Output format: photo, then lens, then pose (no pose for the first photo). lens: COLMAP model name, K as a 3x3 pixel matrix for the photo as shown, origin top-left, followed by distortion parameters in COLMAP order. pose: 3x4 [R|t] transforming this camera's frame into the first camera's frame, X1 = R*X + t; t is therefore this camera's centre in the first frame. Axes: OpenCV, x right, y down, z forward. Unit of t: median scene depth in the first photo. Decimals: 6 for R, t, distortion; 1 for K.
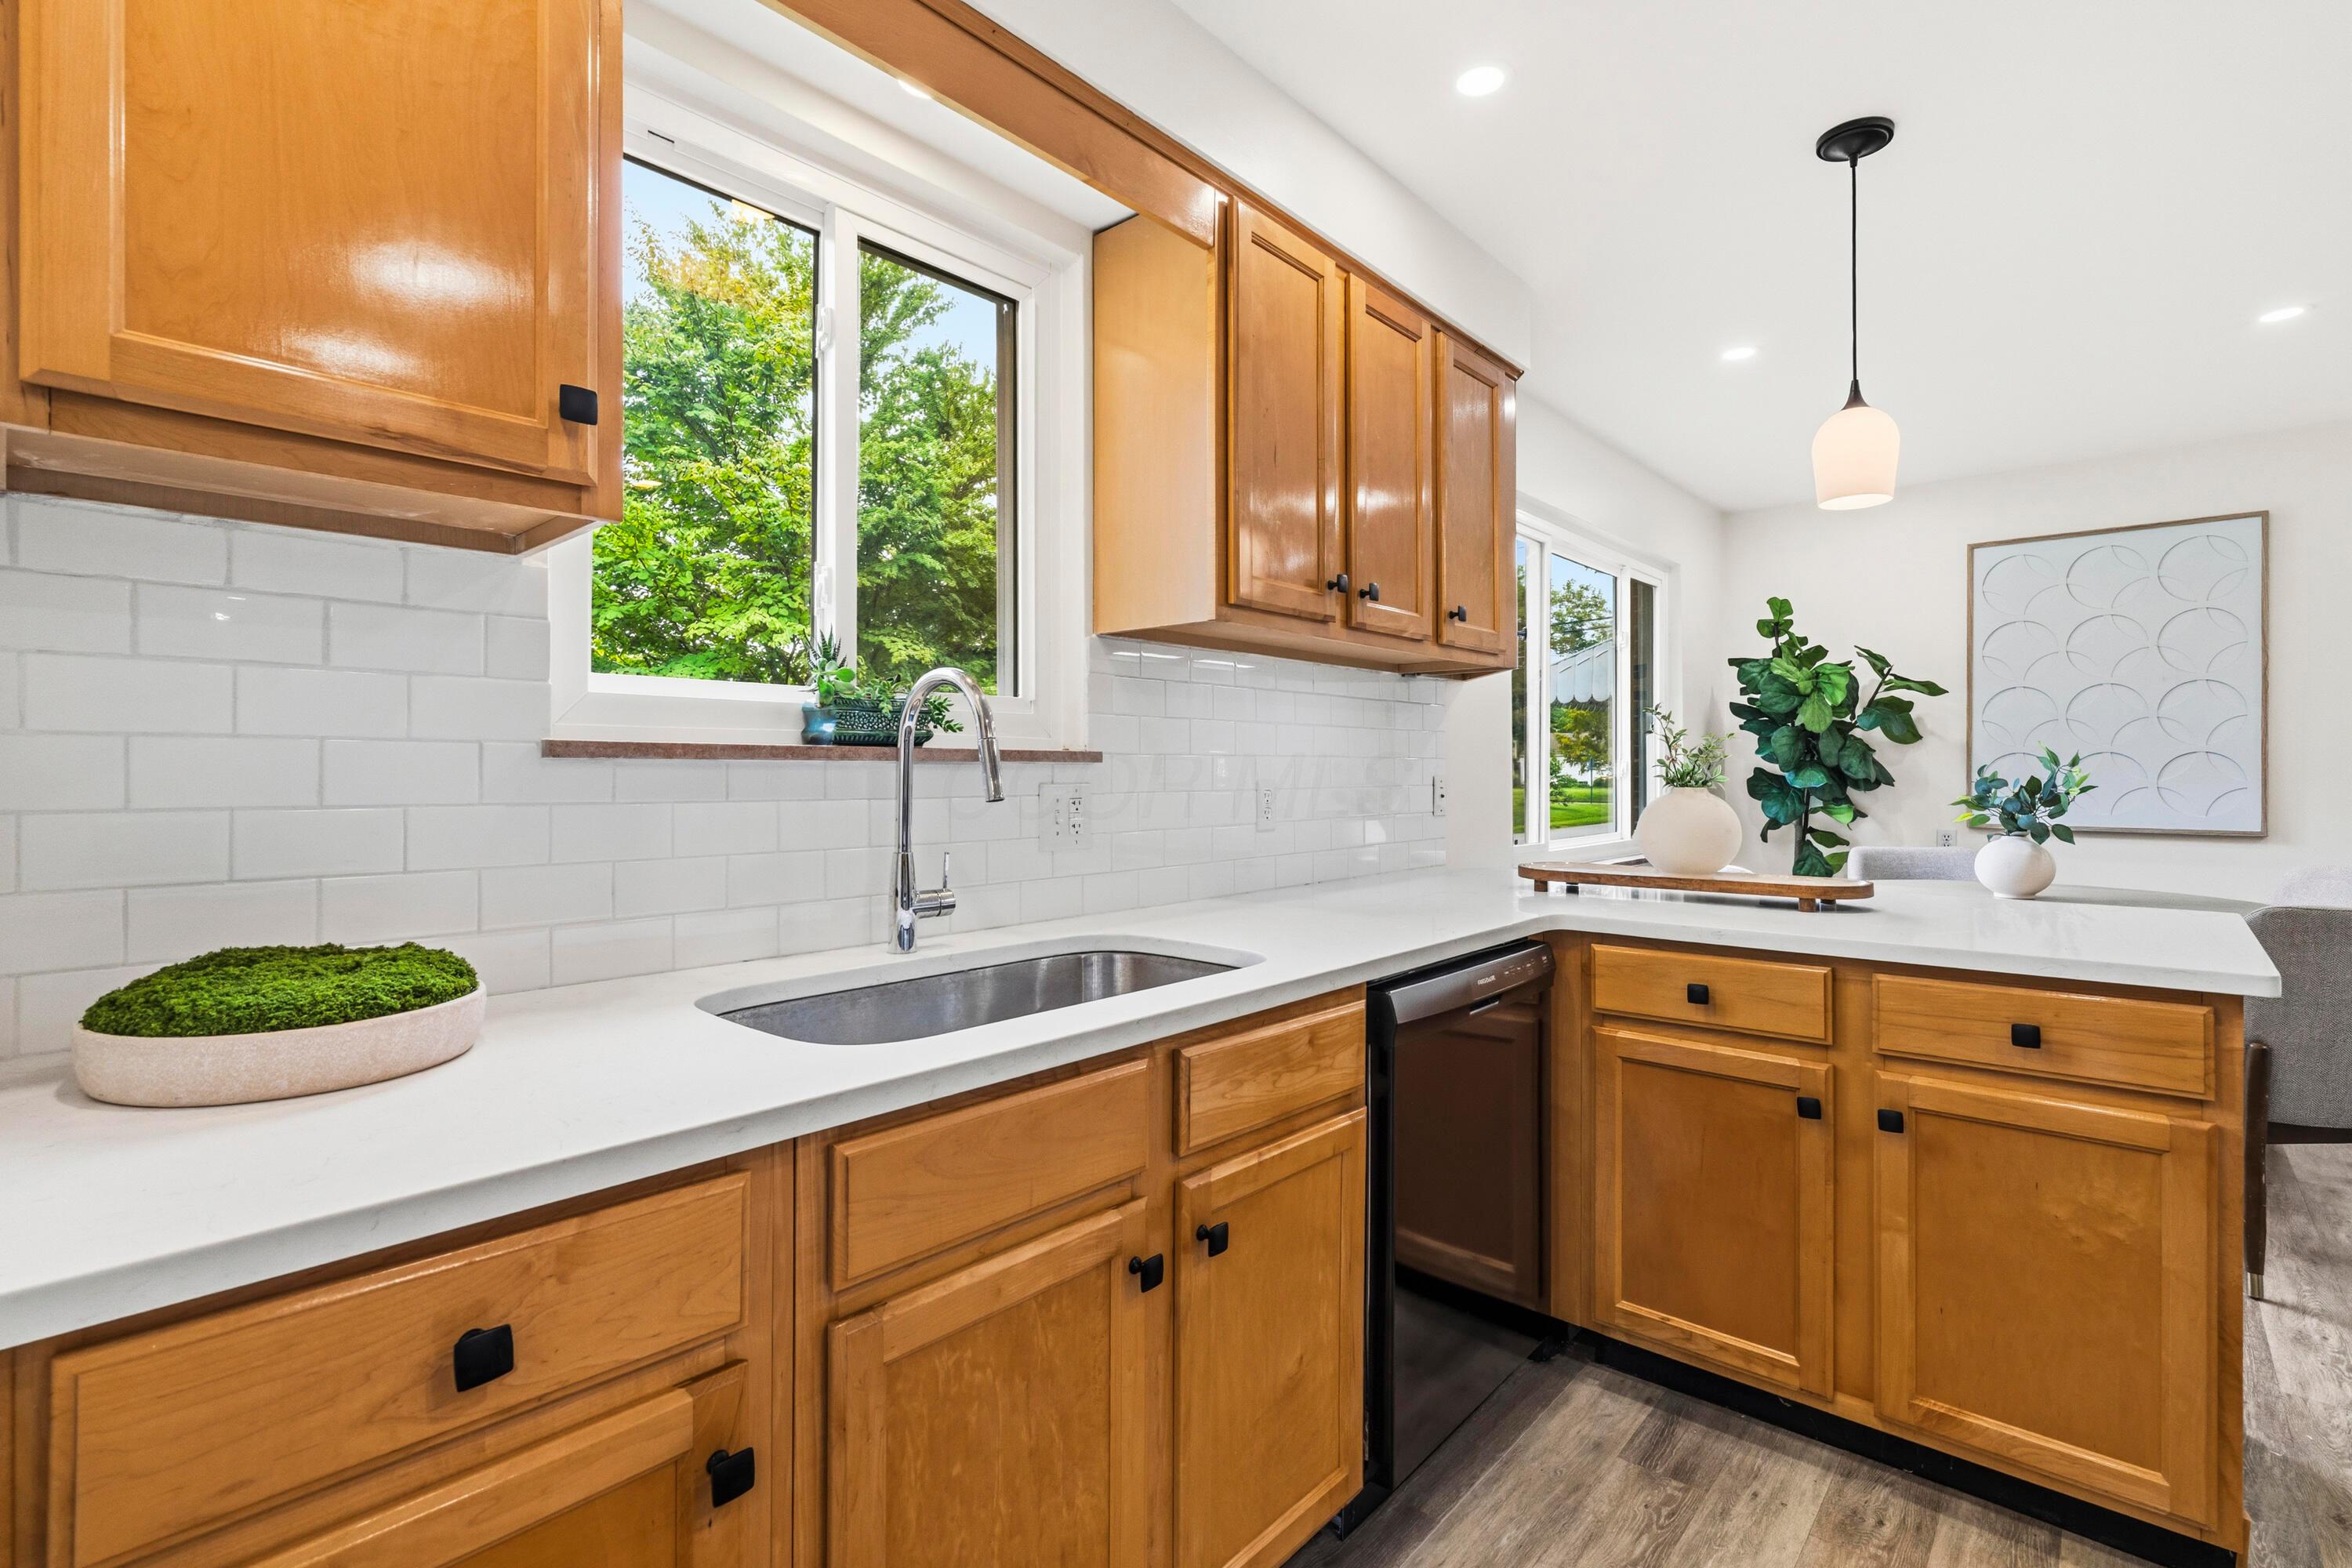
lens RADIAL K [[1071.0, 0, 1179.2], [0, 1071.0, 769.1], [0, 0, 1]] dist [-0.005493, 0.003951]
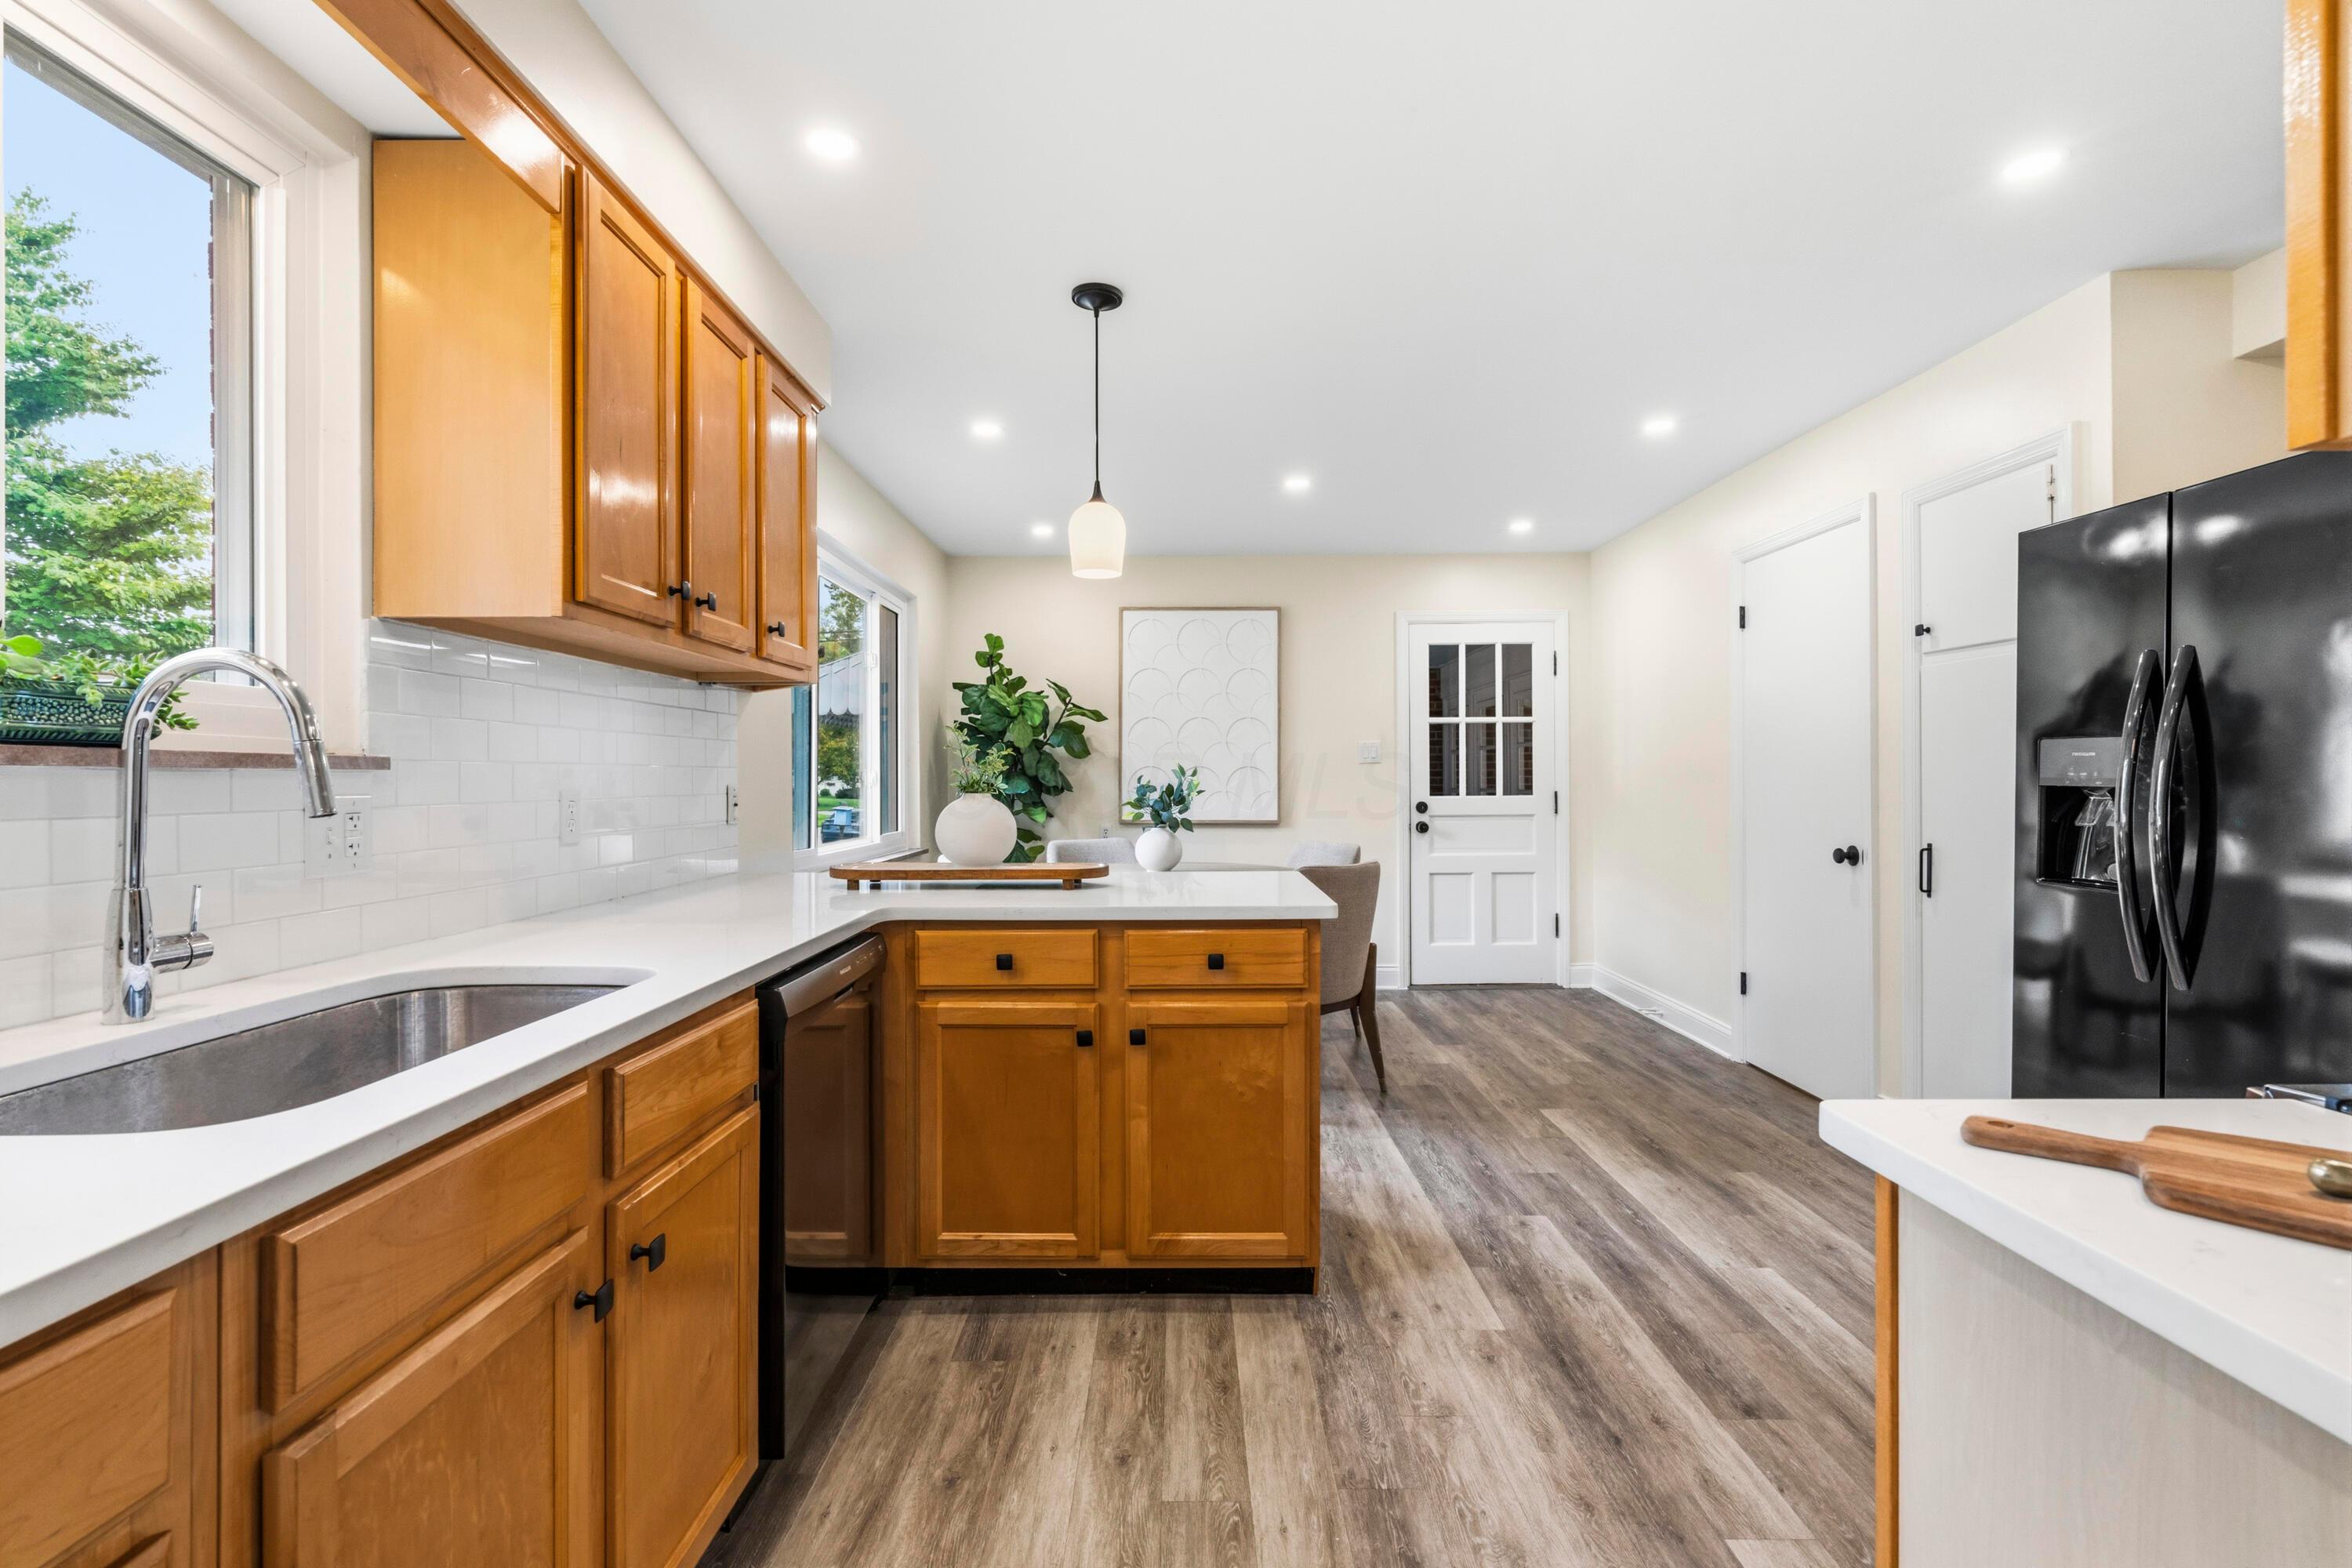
lens RADIAL K [[1059.1, 0, 1164.5], [0, 1059.1, 779.3], [0, 0, 1]] dist [-0.000785, 0.000642]
pose [[0.752172, -0.000094, 0.658967, -0.193184], [-0.000690, 0.999999, 0.000930, -0.000121], [-0.658967, -0.001154, 0.752171, -0.035203]]
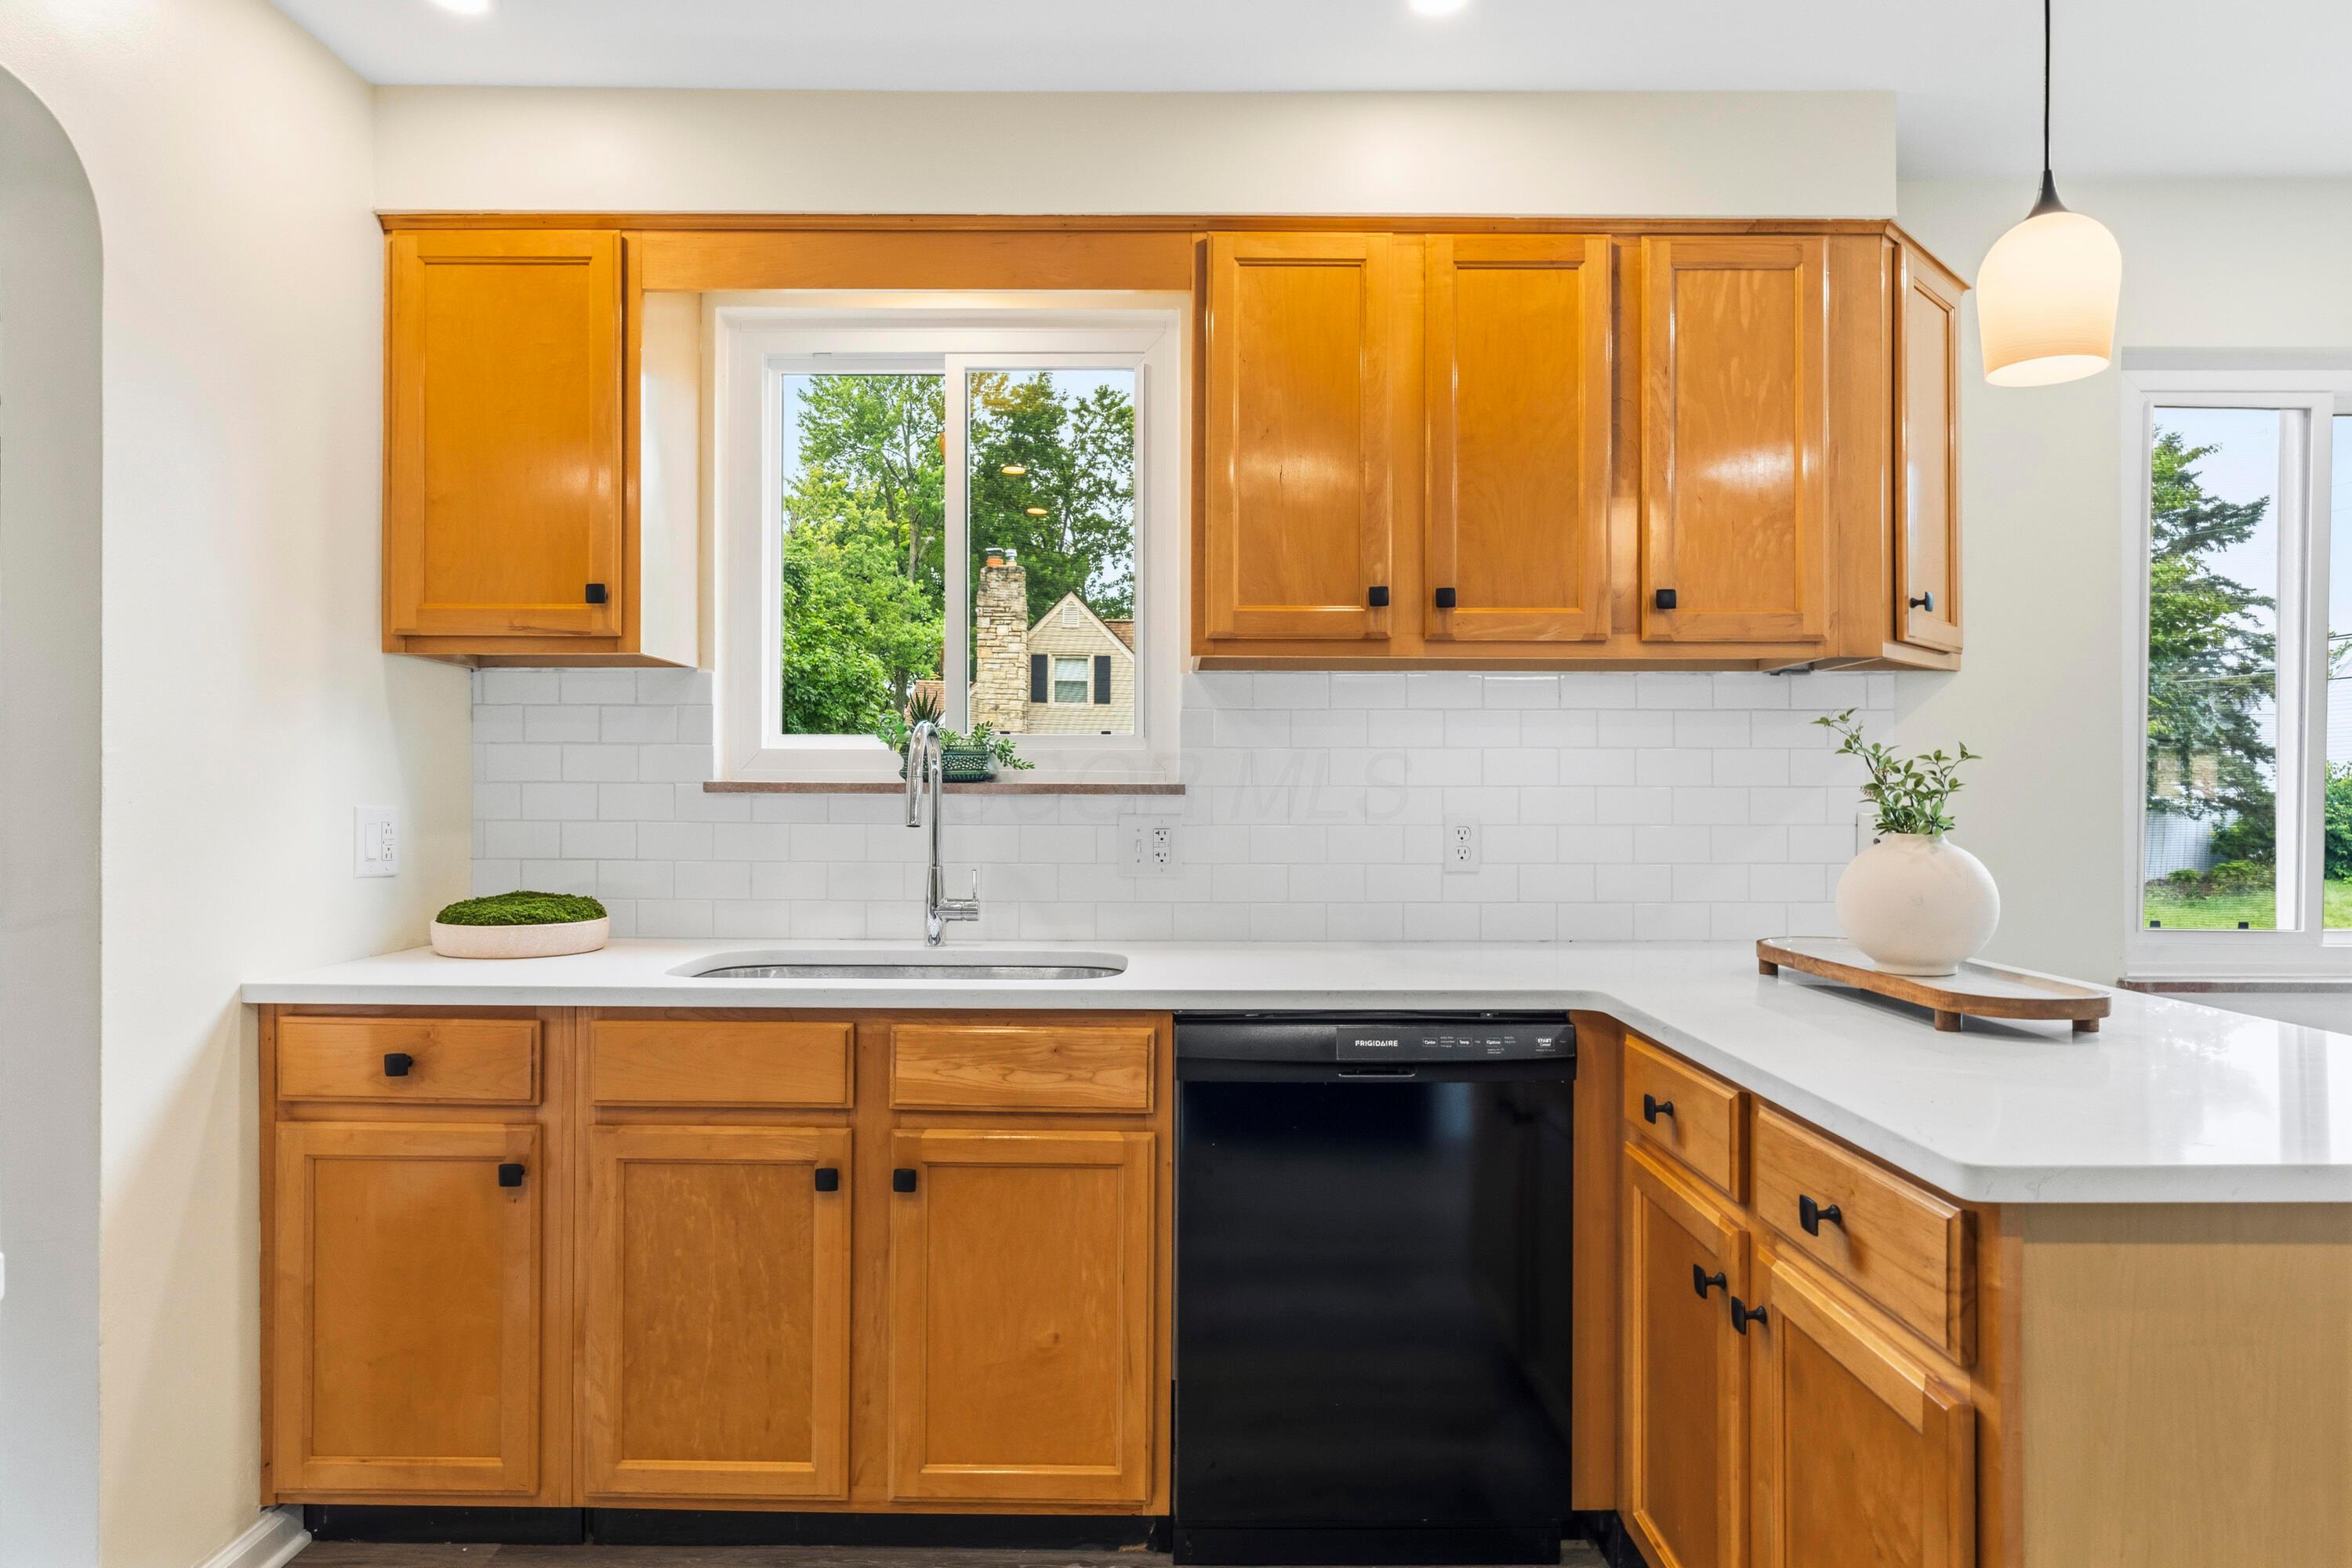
lens RADIAL K [[1388.4, 0, 1177.3], [0, 1388.4, 791.4], [0, 0, 1]] dist [-0.001579, 0.000474]
pose [[0.662164, -0.000512, -0.749359, 1.100660], [-0.002503, 0.999993, -0.002895, -0.006791], [0.749355, 0.003793, 0.662158, 0.126659]]
